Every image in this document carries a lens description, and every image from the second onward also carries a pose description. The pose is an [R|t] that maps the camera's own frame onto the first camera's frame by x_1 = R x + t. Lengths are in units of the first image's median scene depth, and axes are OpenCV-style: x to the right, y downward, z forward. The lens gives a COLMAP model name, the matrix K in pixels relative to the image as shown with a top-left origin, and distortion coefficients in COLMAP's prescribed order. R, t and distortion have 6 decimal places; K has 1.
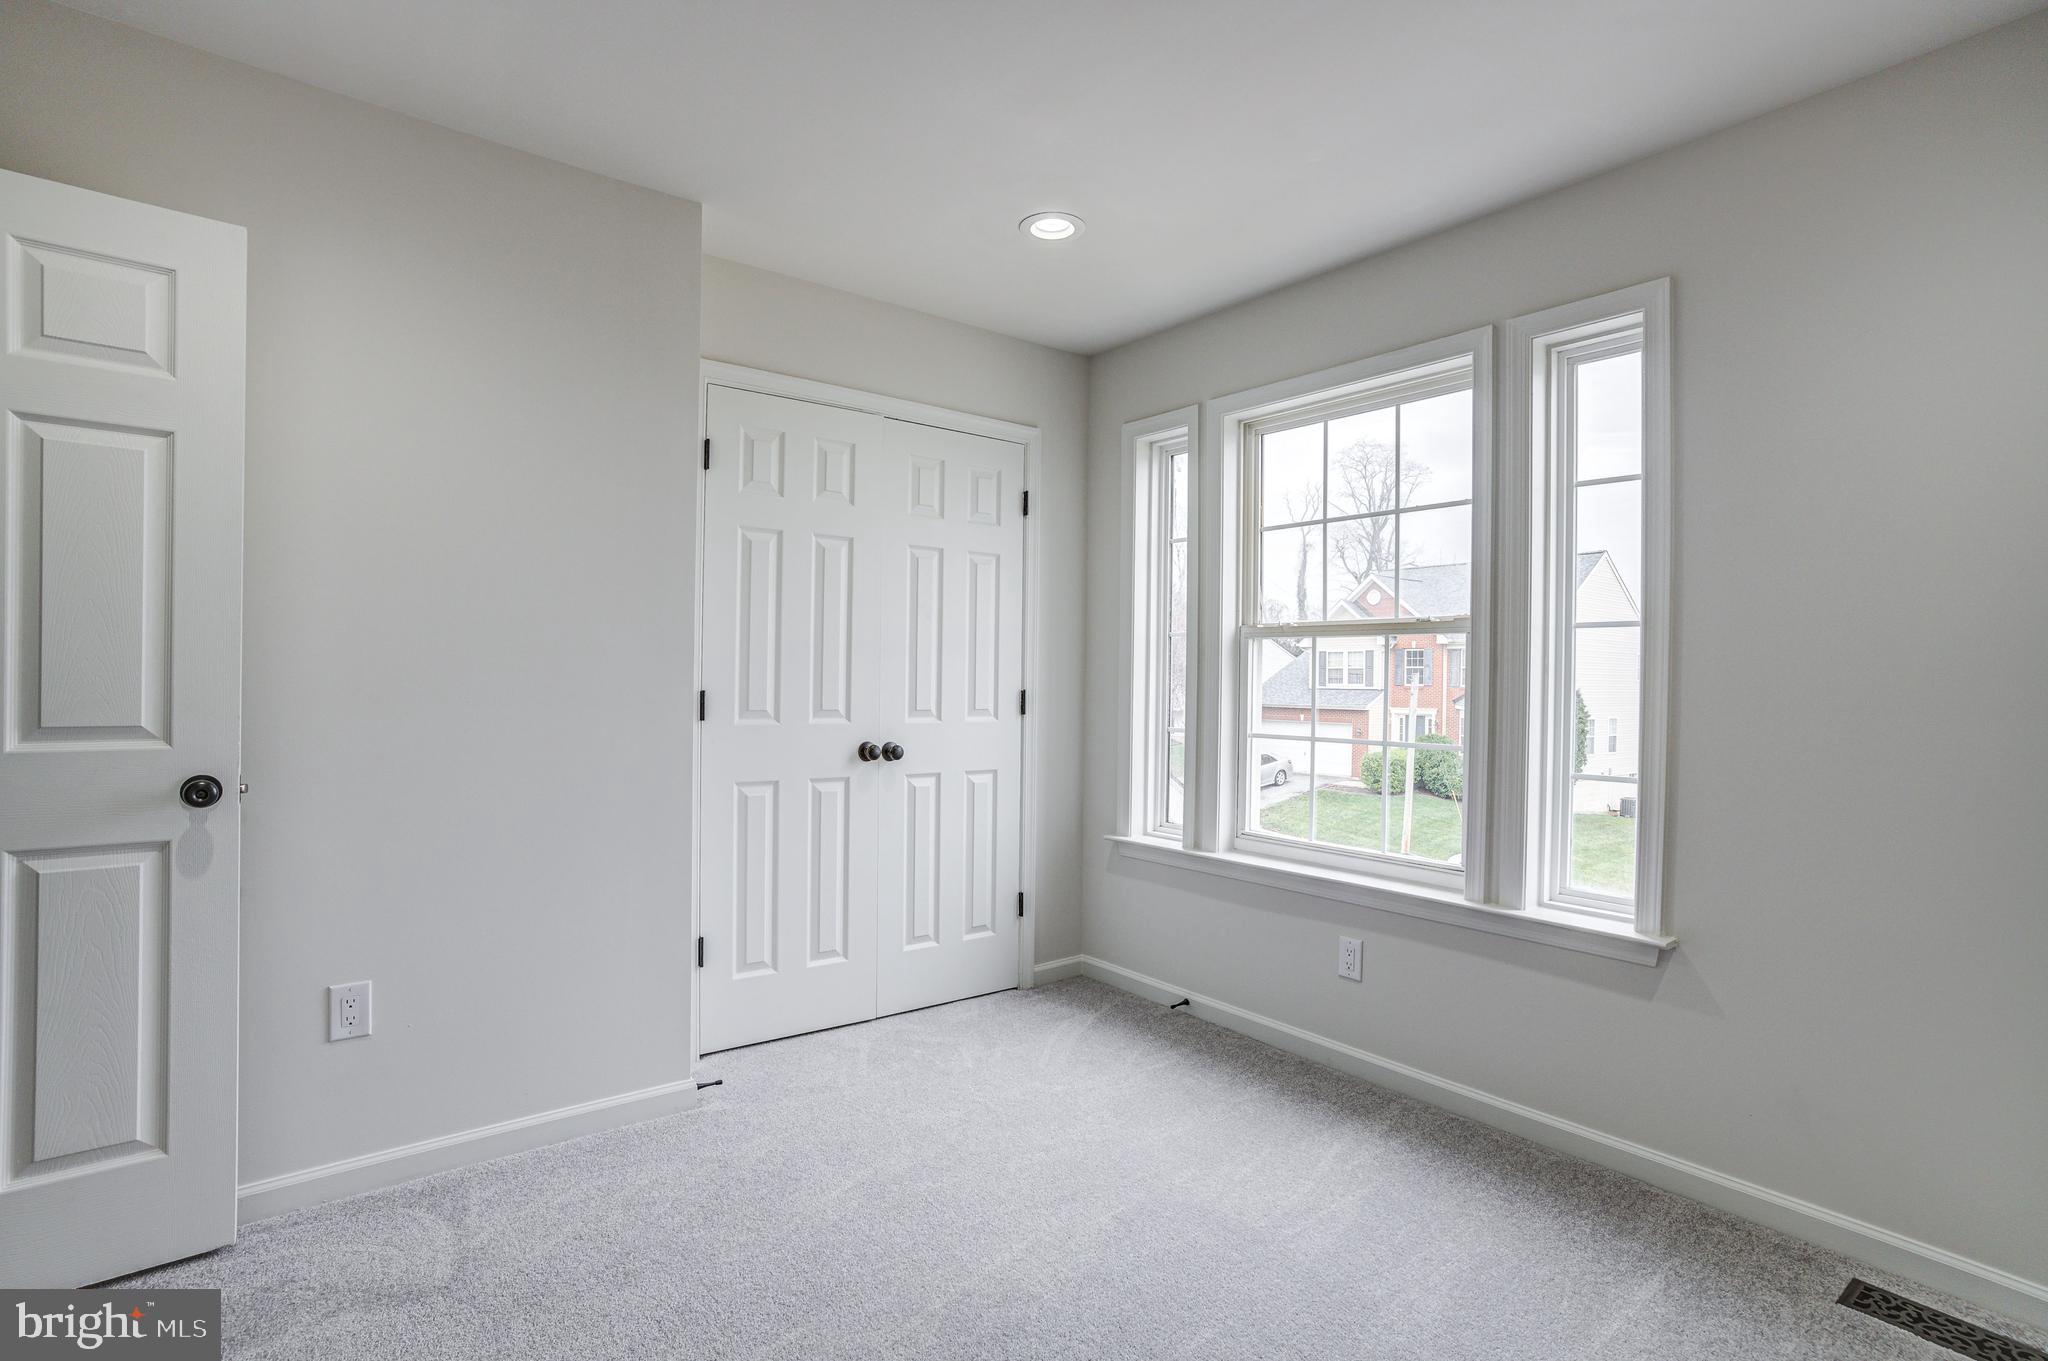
lens RADIAL K [[1005.9, 0, 1011.9], [0, 1005.9, 668.8], [0, 0, 1]] dist [-0.064212, 0.035840]
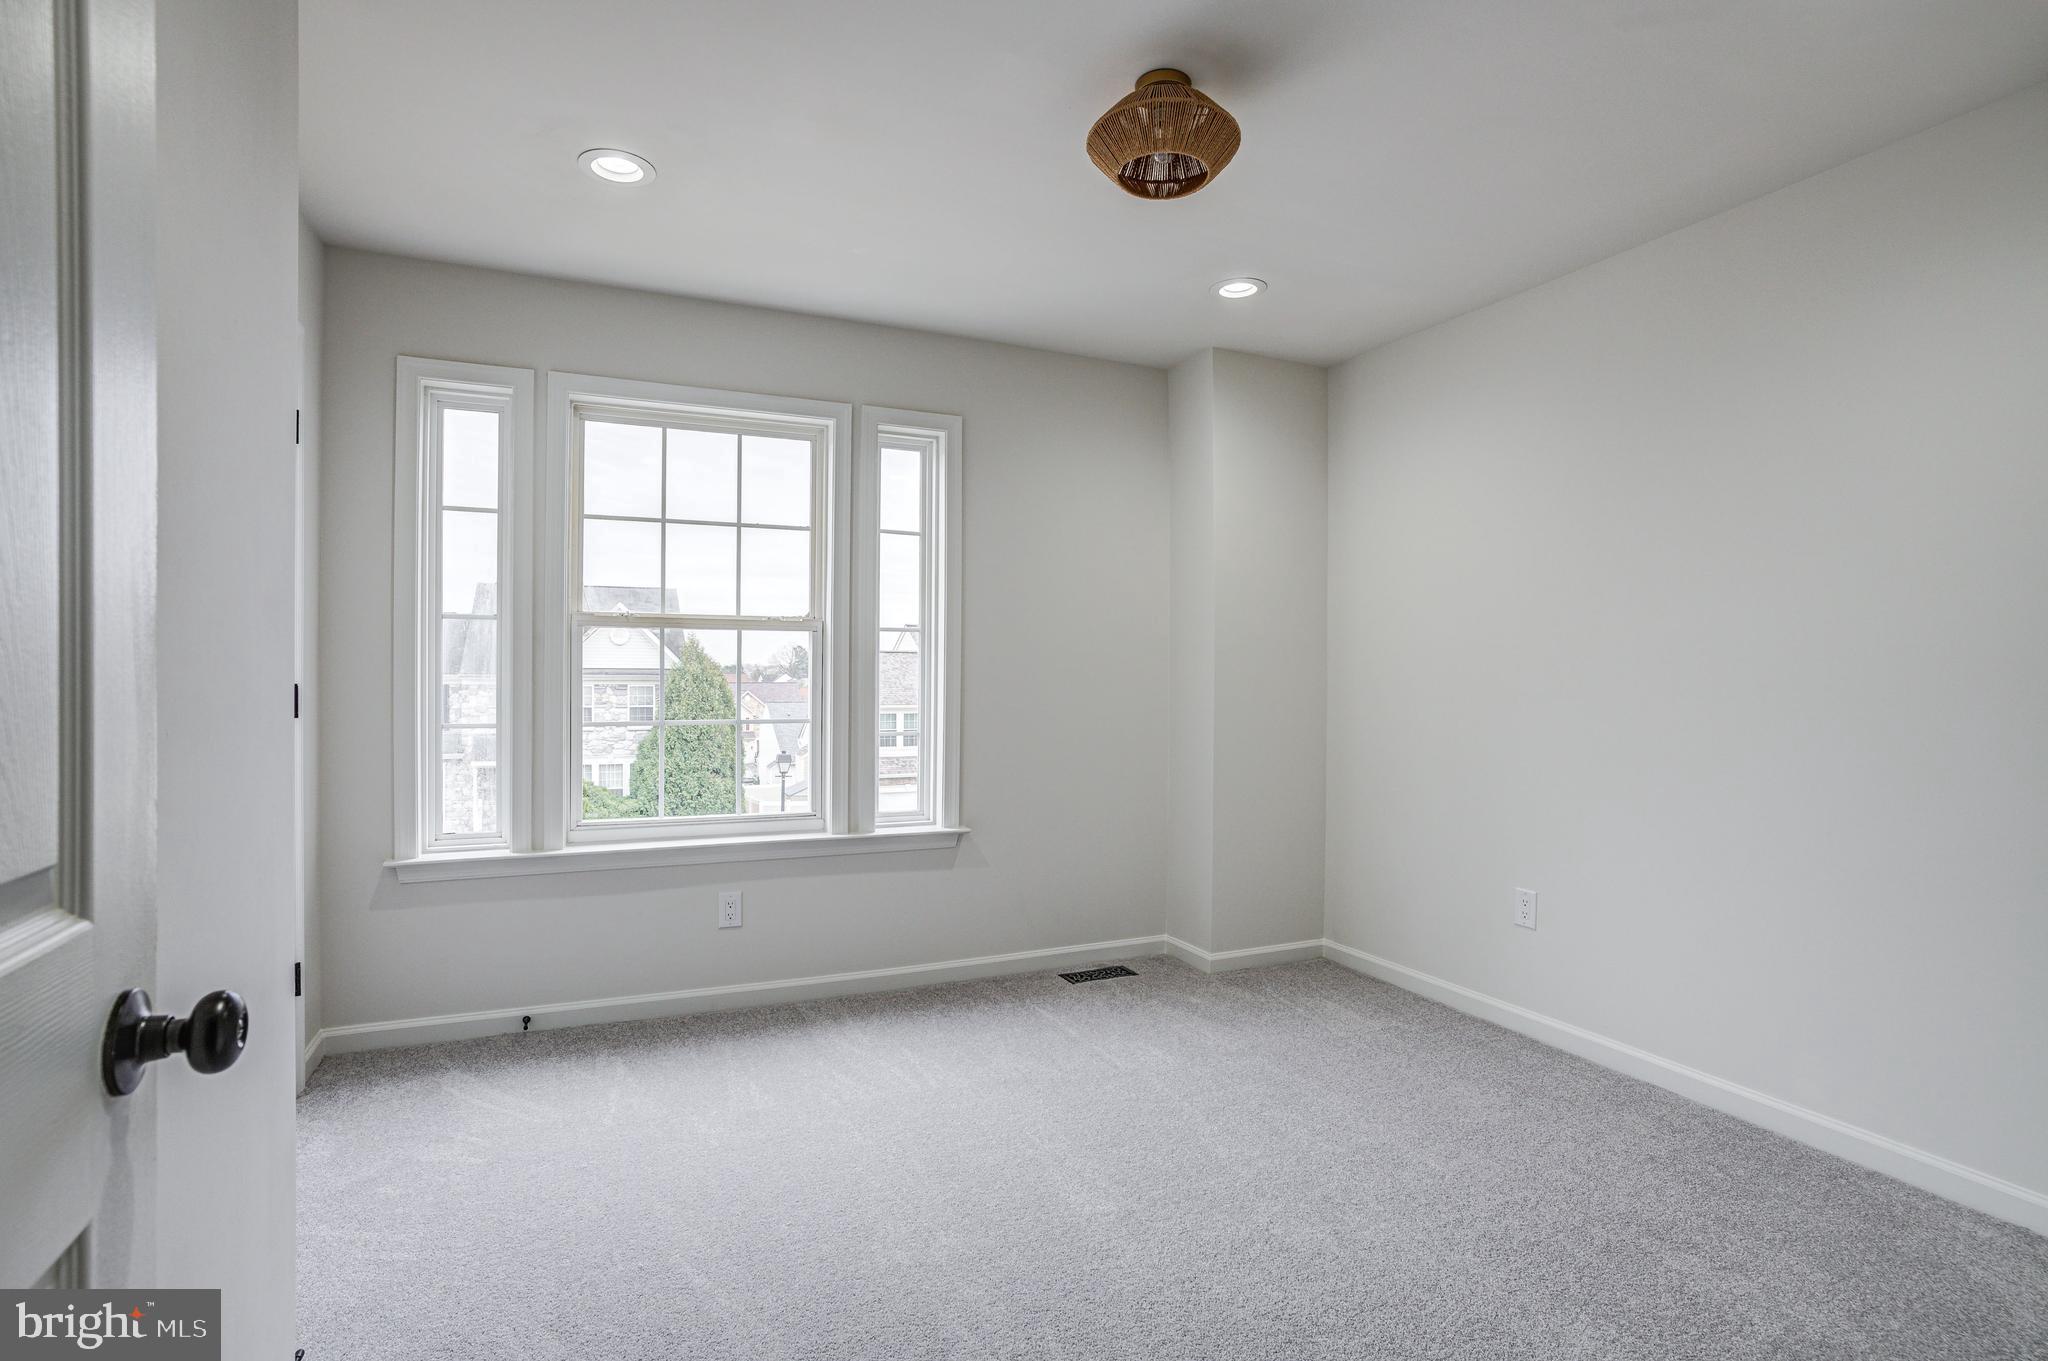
lens RADIAL K [[1005.9, 0, 1011.9], [0, 1005.9, 668.8], [0, 0, 1]] dist [-0.064212, 0.035840]
pose [[0.225969, -0.008669, 0.974096, -0.668668], [-0.008426, 0.999906, 0.010853, -0.003201], [-0.974098, -0.010660, 0.225875, 0.398592]]
